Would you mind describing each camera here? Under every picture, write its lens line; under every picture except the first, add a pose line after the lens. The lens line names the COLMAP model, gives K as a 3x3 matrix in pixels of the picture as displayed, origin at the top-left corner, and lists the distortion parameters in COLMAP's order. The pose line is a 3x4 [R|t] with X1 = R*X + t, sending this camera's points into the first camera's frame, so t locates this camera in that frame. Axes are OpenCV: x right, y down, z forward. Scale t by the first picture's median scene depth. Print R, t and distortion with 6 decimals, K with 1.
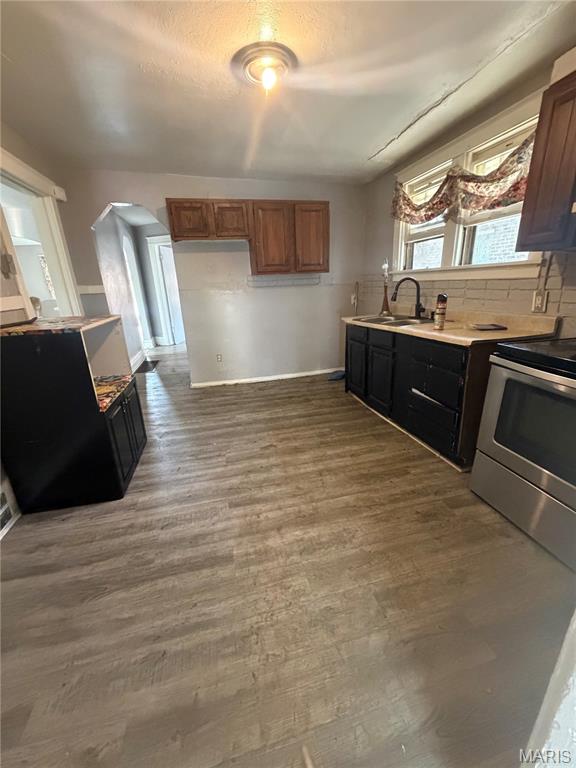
lens RADIAL K [[312.8, 0, 289.4], [0, 312.8, 383.9], [0, 0, 1]] dist [0.002734, 0.000313]
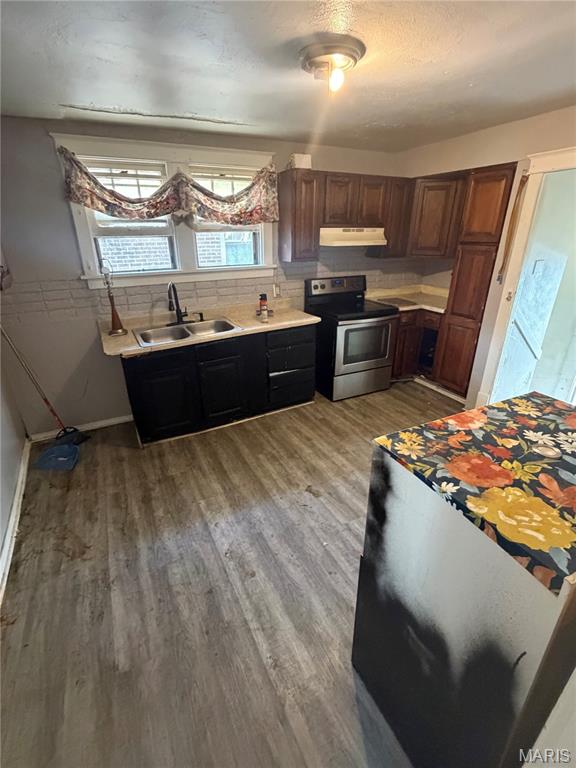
lens RADIAL K [[359.3, 0, 288.3], [0, 359.3, 385.7], [0, 0, 1]] dist [-0.015445, -0.000025]
pose [[-0.240408, -0.345268, 0.907190, -0.761170], [0.315568, 0.856031, 0.409424, -0.421977], [-0.917944, 0.384709, -0.096841, 0.955073]]
